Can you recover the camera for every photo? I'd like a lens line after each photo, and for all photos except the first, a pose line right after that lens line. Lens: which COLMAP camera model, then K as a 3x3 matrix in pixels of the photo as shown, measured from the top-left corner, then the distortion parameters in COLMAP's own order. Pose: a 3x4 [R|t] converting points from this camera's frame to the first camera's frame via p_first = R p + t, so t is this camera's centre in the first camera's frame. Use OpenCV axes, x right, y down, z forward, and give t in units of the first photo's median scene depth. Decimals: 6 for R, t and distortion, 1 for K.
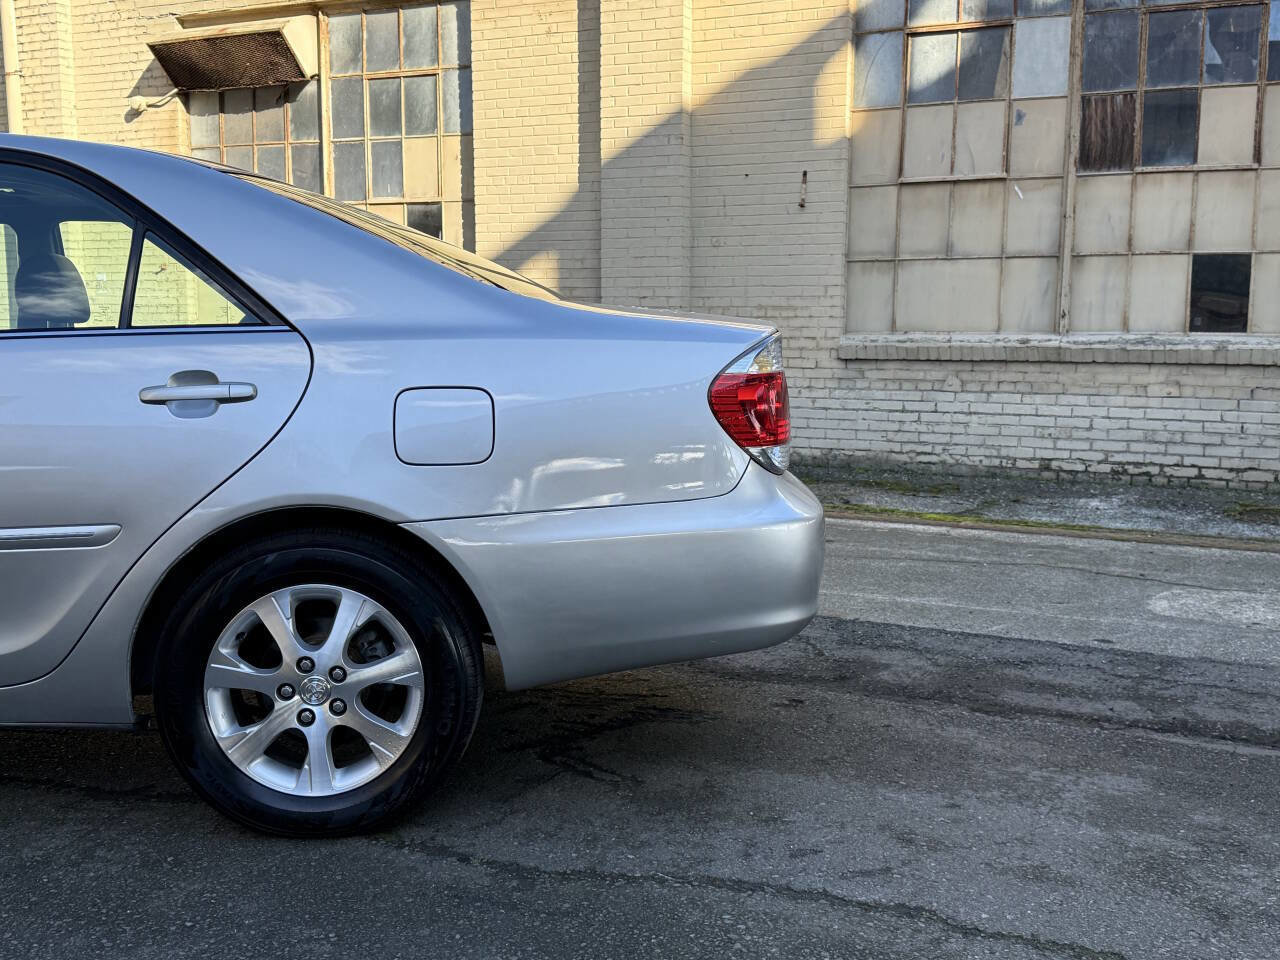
lens RADIAL K [[1299.6, 0, 642.6], [0, 1299.6, 482.6], [0, 0, 1]] dist [0.199759, -0.434094]
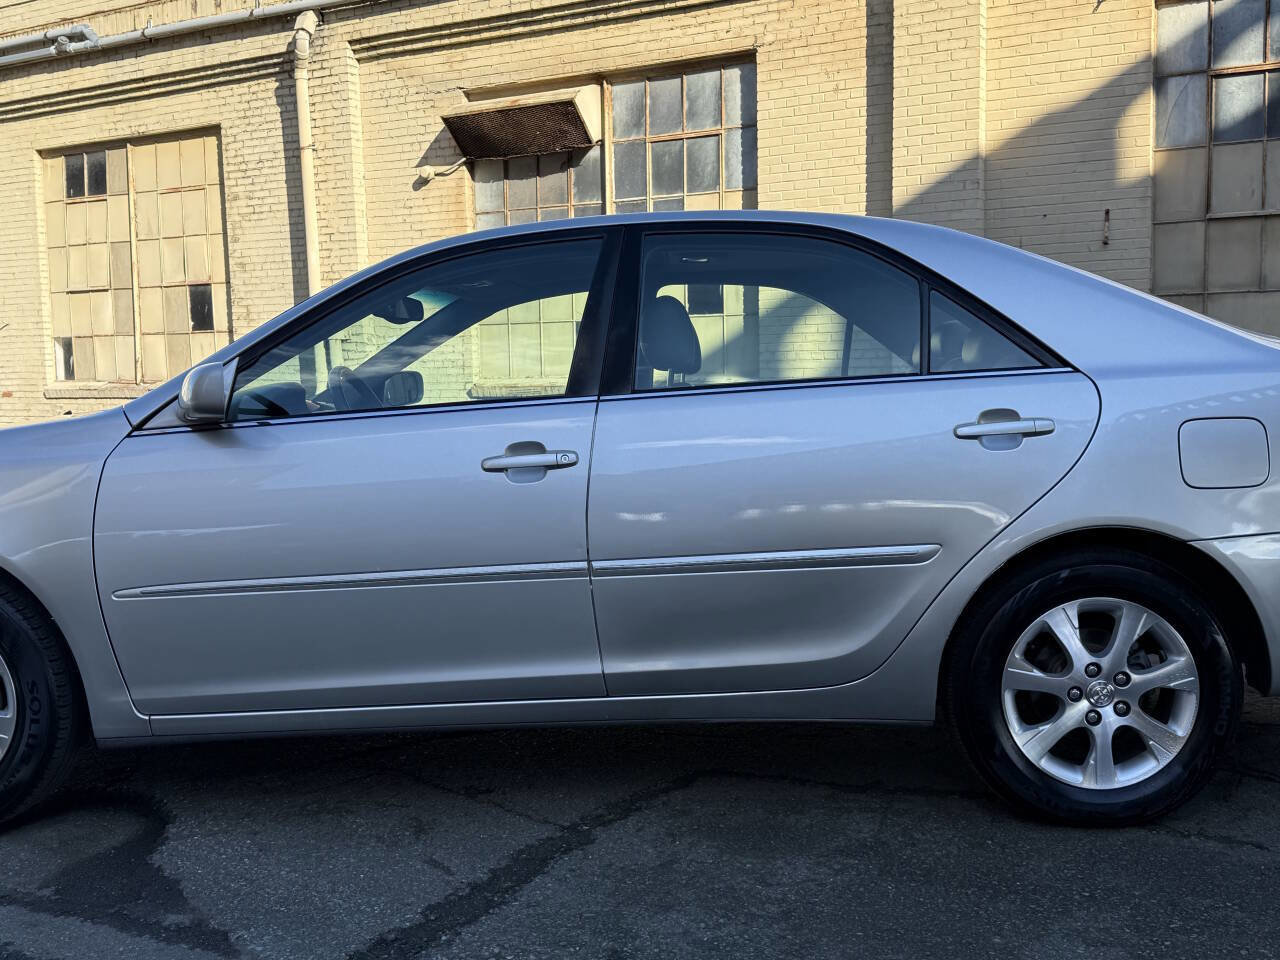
lens RADIAL K [[1299.5, 0, 643.5], [0, 1299.5, 475.6], [0, 0, 1]] dist [0.193517, -0.413834]
pose [[0.996548, -0.017137, -0.081233, -0.150389], [0.014004, 0.999142, -0.038986, 0.003449], [0.081831, 0.037714, 0.995932, -0.042182]]
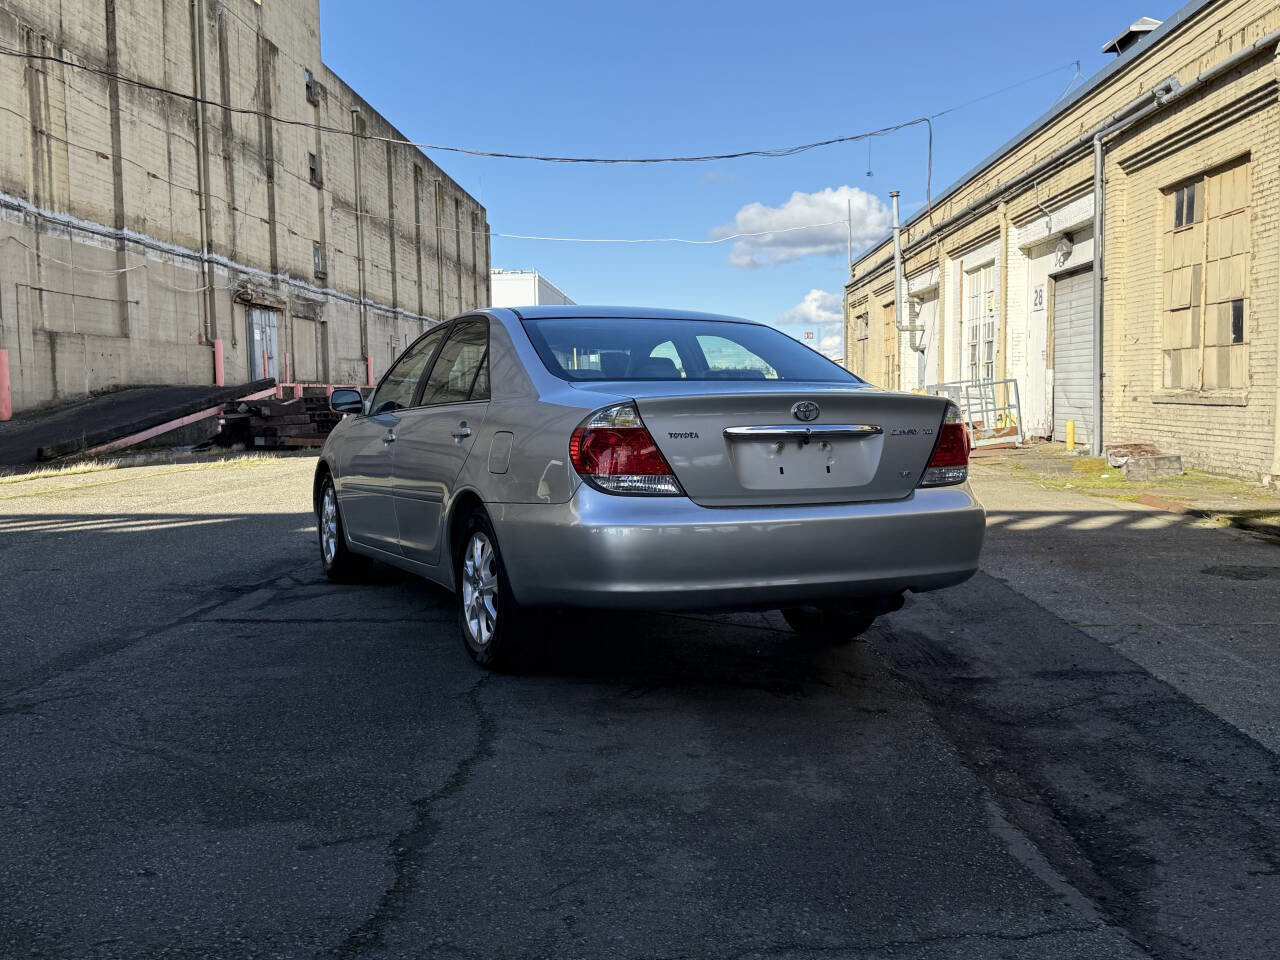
lens RADIAL K [[1299.6, 0, 642.6], [0, 1299.6, 482.6], [0, 0, 1]] dist [0.199759, -0.434094]
pose [[0.384281, 0.056537, -0.921483, 0.445798], [-0.100388, 0.994764, 0.019169, -0.015968], [0.917742, 0.085140, 0.387945, 0.129678]]
